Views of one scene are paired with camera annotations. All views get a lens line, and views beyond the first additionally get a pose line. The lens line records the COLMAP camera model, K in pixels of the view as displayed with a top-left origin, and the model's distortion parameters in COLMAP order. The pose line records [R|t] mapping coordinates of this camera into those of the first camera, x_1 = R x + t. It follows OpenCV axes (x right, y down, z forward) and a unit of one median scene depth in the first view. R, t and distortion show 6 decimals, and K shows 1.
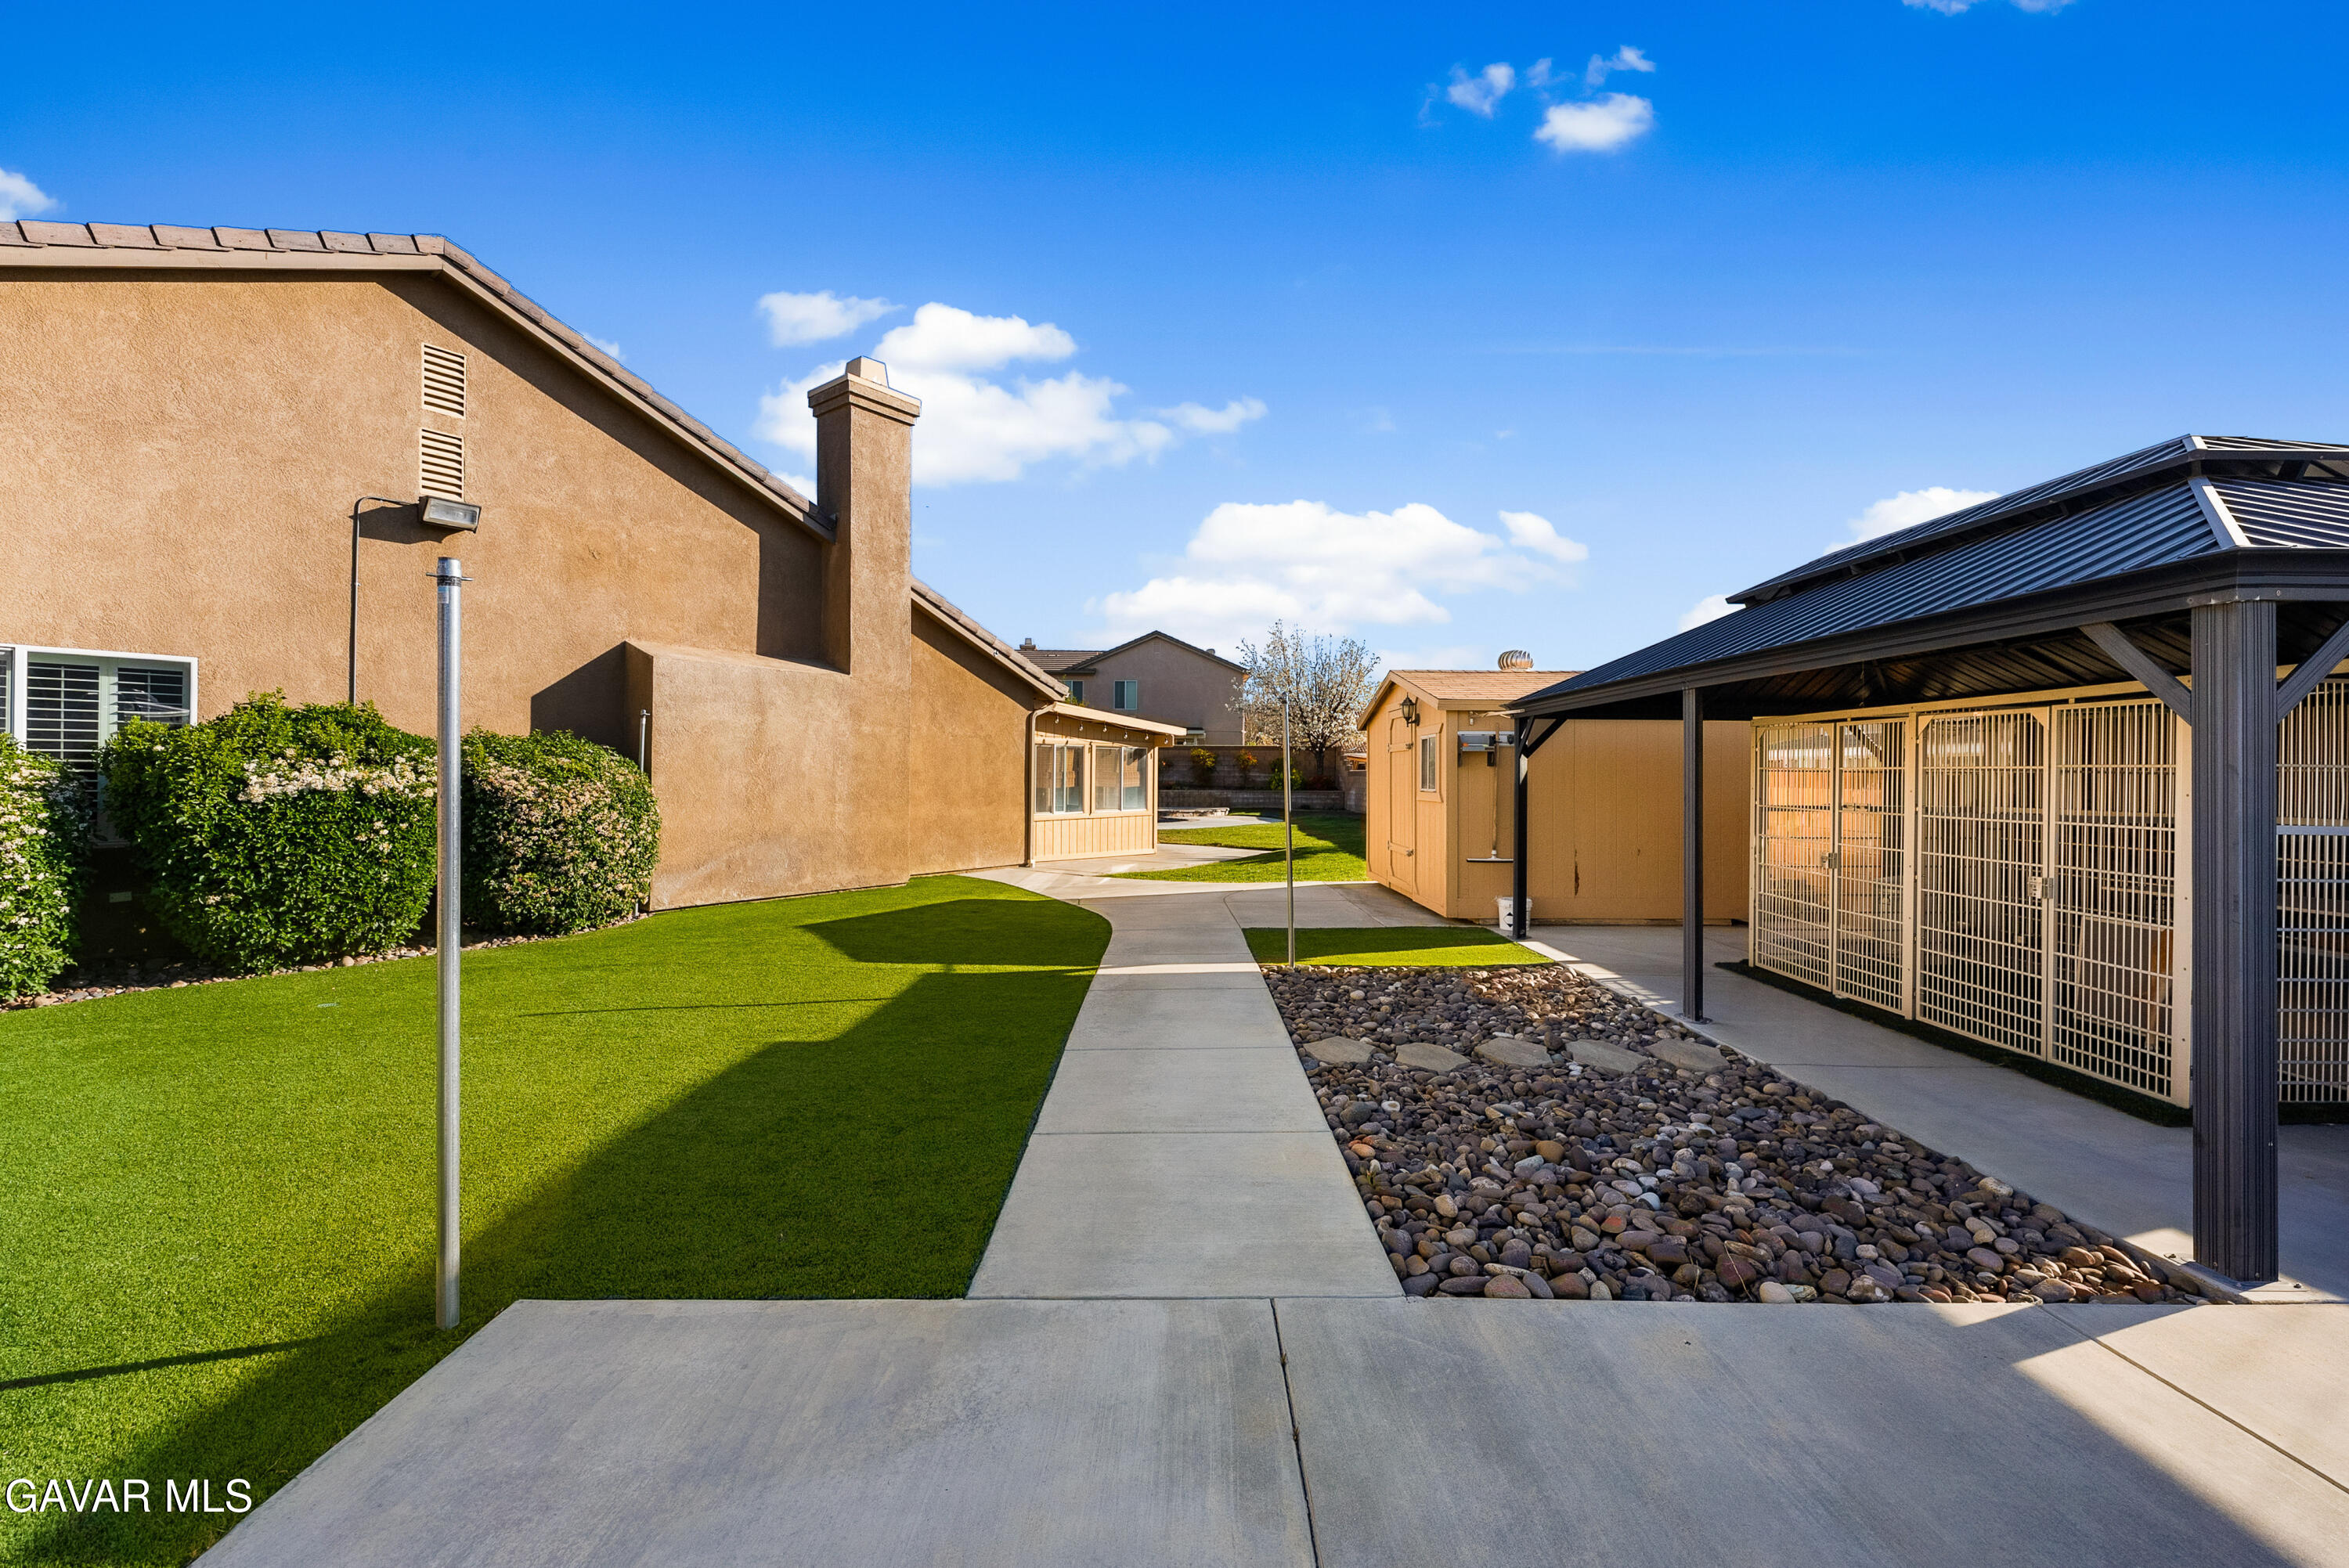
lens RADIAL K [[946.9, 0, 1187.5], [0, 946.9, 787.0], [0, 0, 1]] dist [-0.001247, -0.000453]
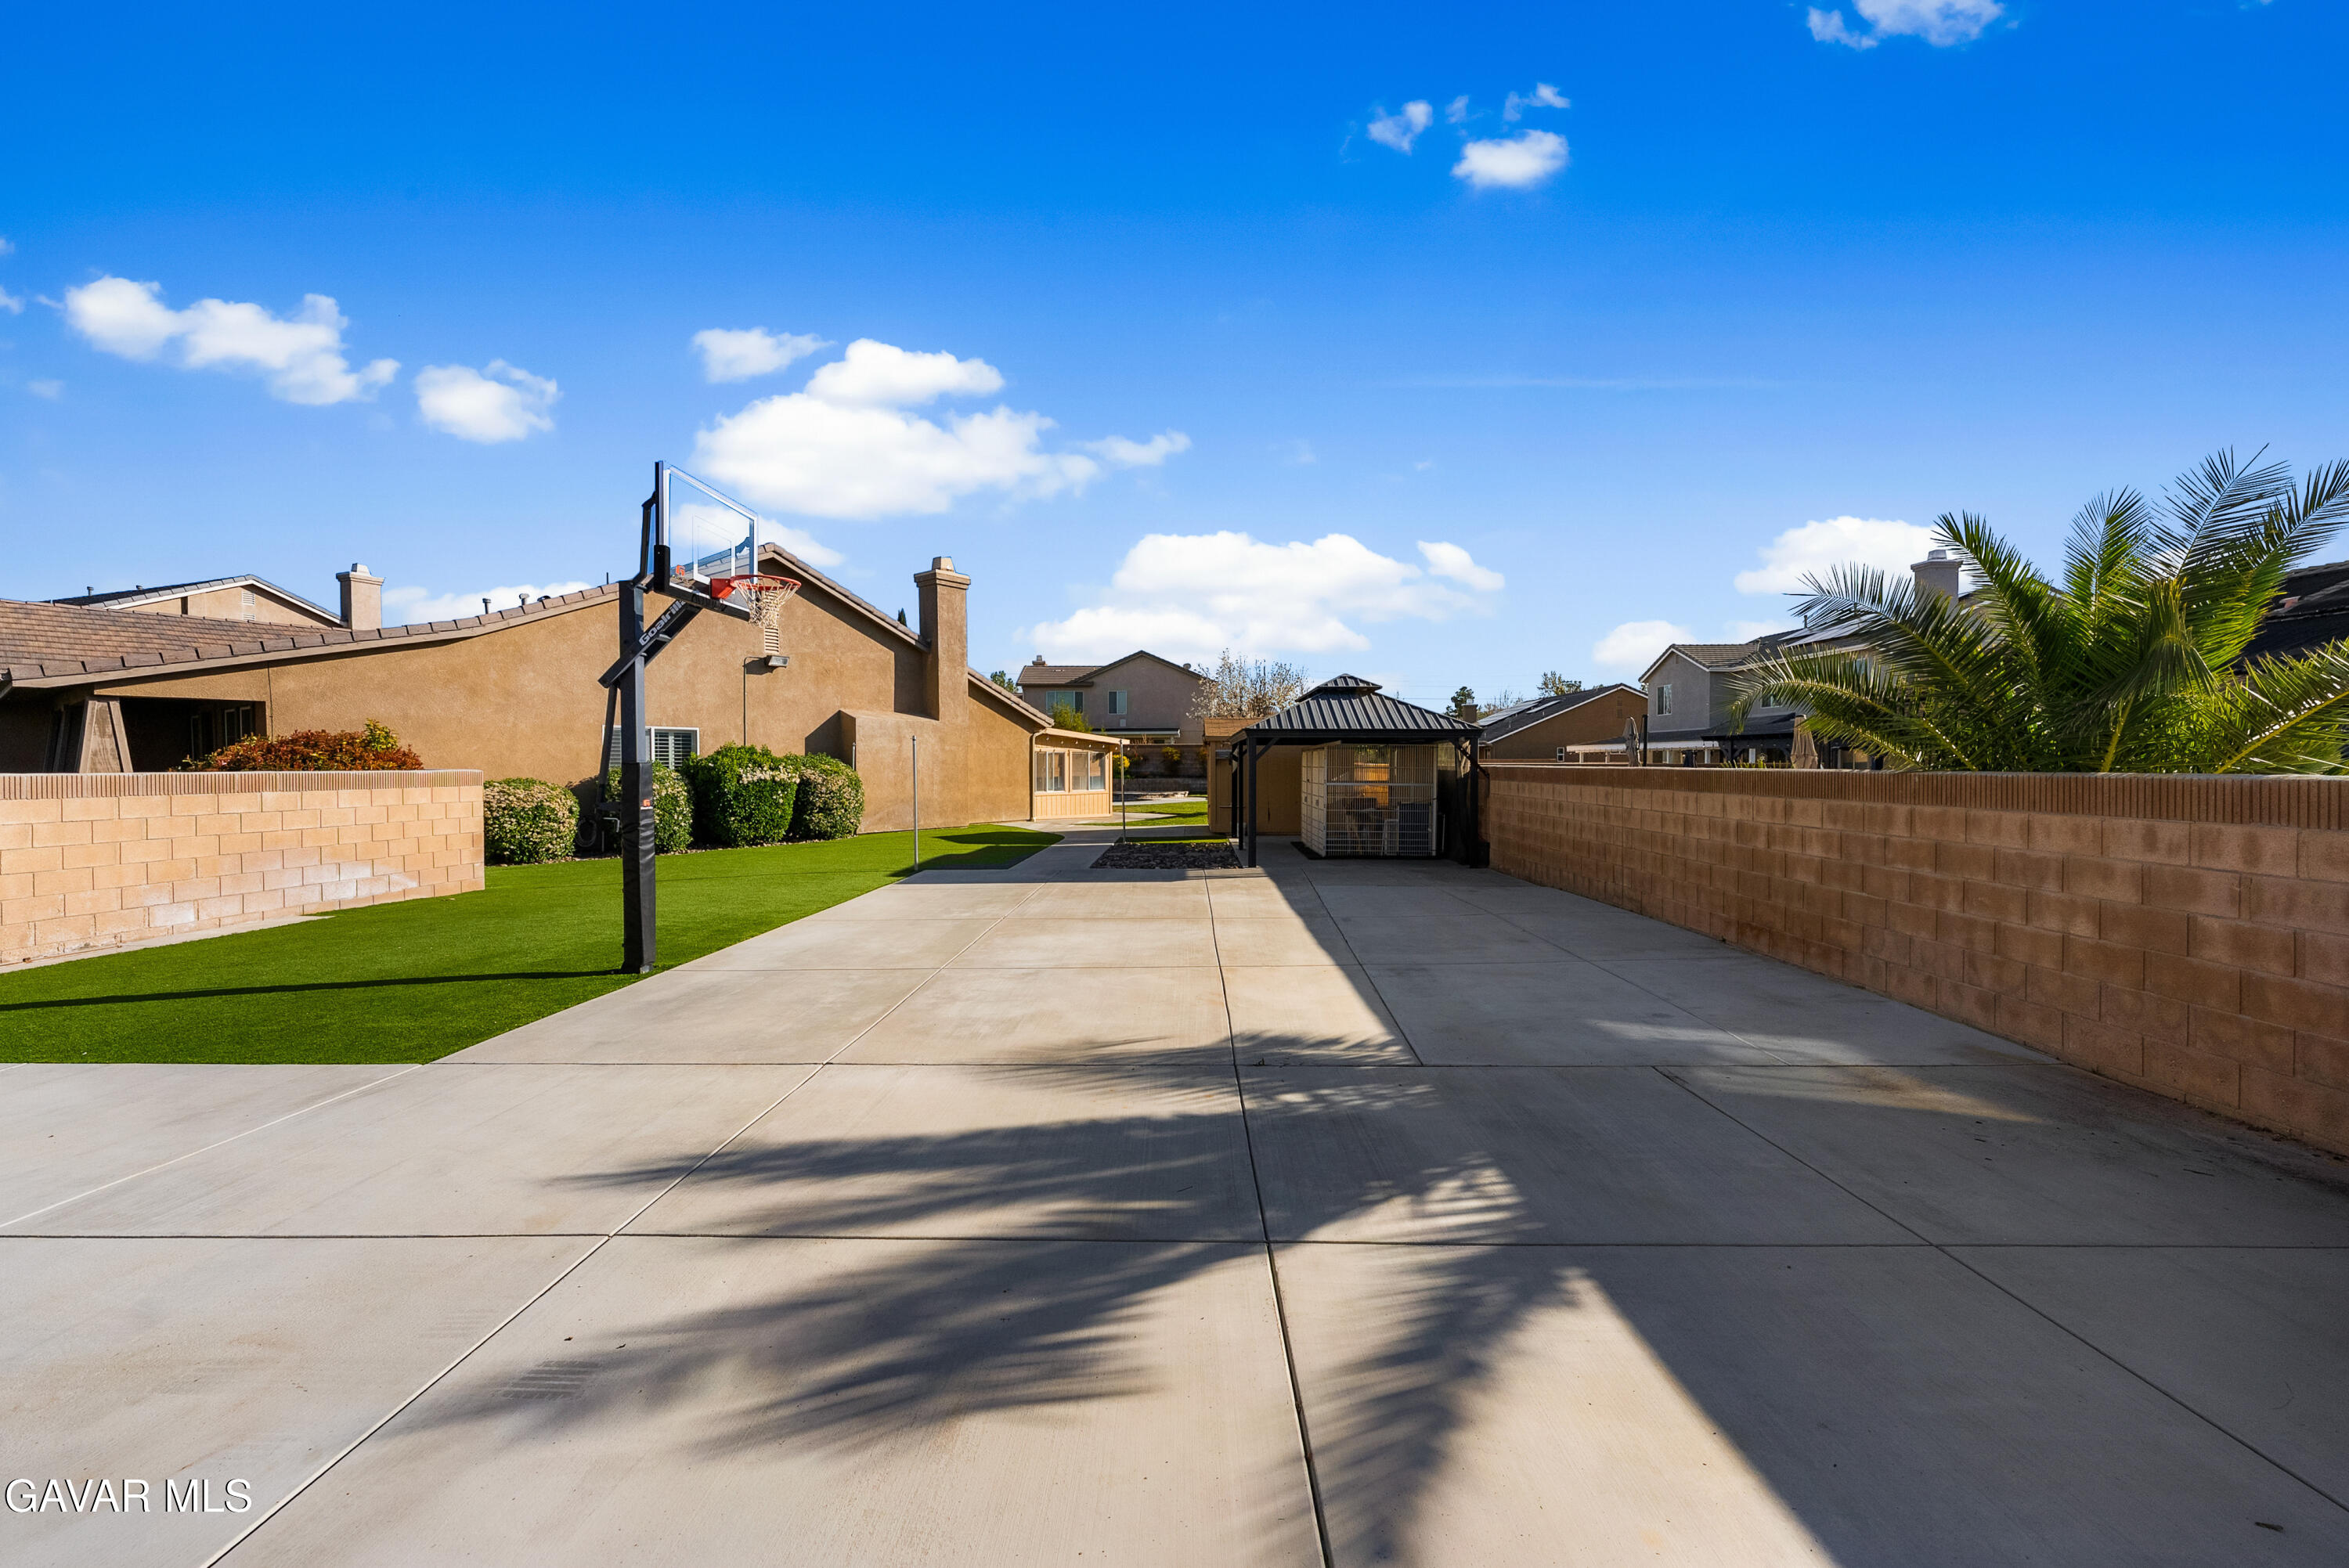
lens RADIAL K [[946.9, 0, 1187.5], [0, 946.9, 787.0], [0, 0, 1]] dist [-0.001247, -0.000453]
pose [[0.999756, -0.009736, -0.019835, 0.196924], [0.009944, 0.999897, 0.010388, 0.005146], [0.019732, -0.010583, 0.999749, -0.950285]]
